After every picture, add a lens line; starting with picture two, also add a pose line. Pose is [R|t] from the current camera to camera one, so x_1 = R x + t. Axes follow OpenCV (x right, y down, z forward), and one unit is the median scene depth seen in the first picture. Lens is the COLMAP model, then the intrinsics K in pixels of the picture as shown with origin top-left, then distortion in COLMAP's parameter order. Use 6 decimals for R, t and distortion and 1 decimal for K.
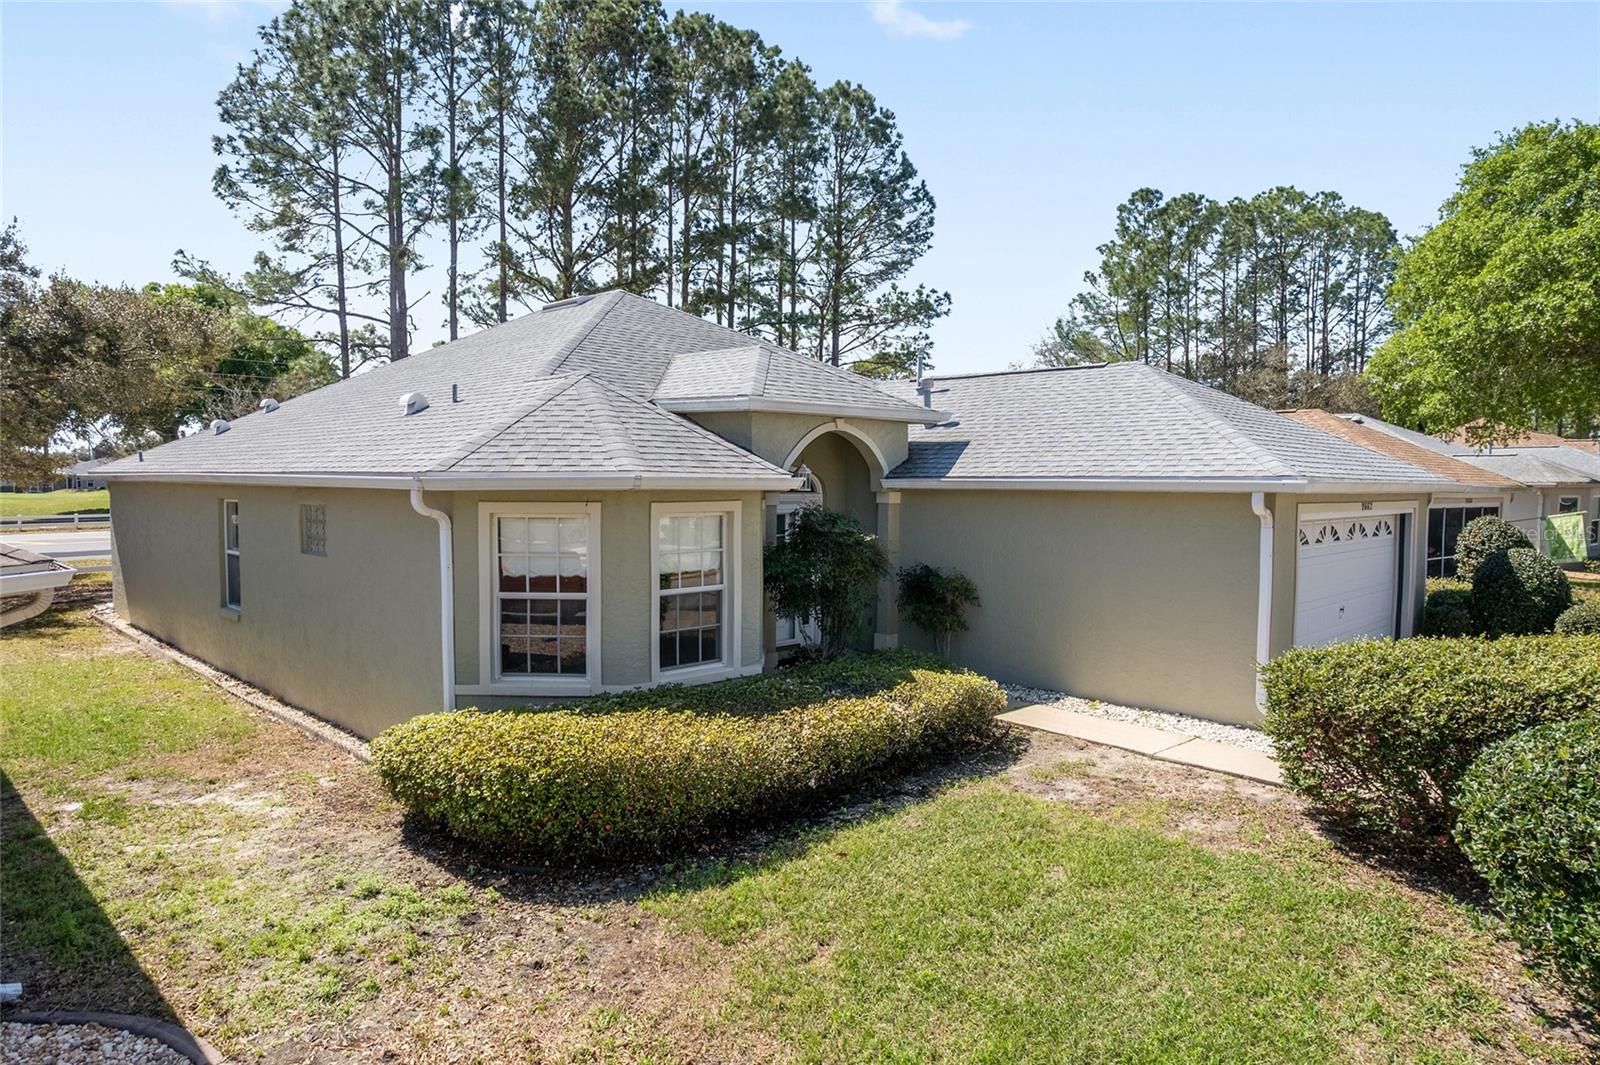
lens RADIAL K [[1037.3, 0, 781.0], [0, 1037.3, 530.9], [0, 0, 1]] dist [-0.066439, 0.058679]
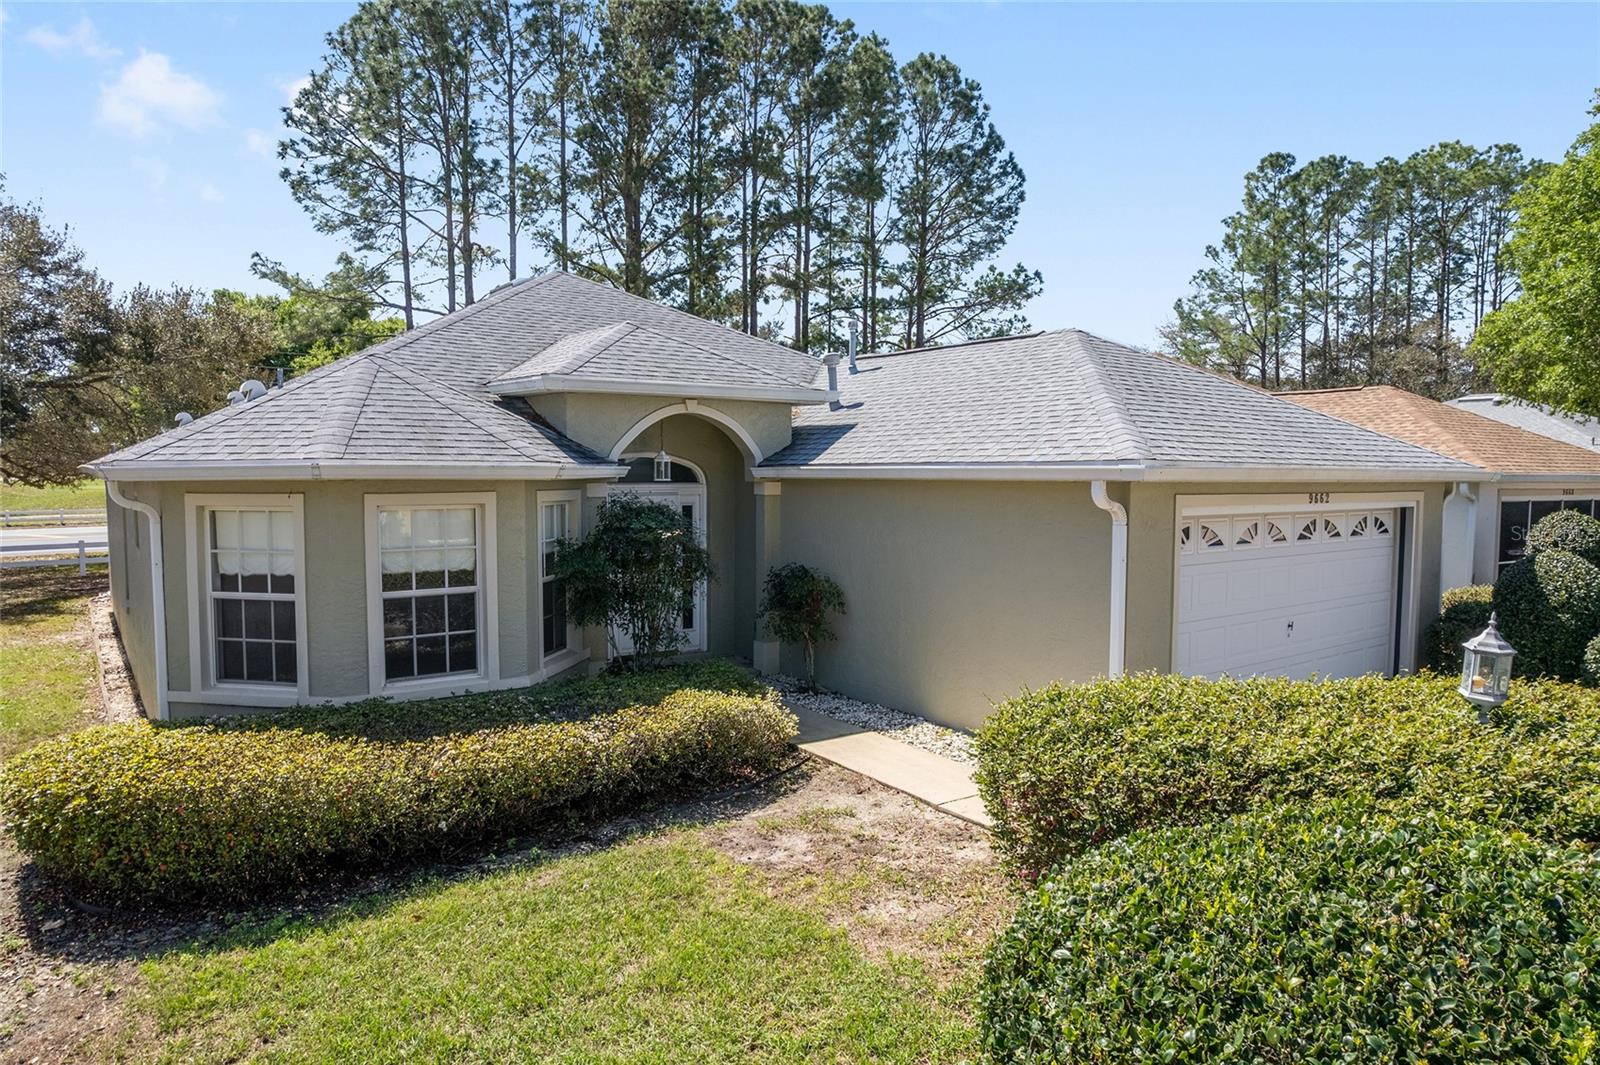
lens RADIAL K [[1037.2, 0, 782.4], [0, 1037.2, 530.1], [0, 0, 1]] dist [-0.090674, 0.089854]
pose [[0.987826, 0.005544, -0.155462, 0.094758], [-0.004483, 0.999964, 0.007175, -0.001060], [0.155496, -0.006391, 0.987816, 0.046992]]
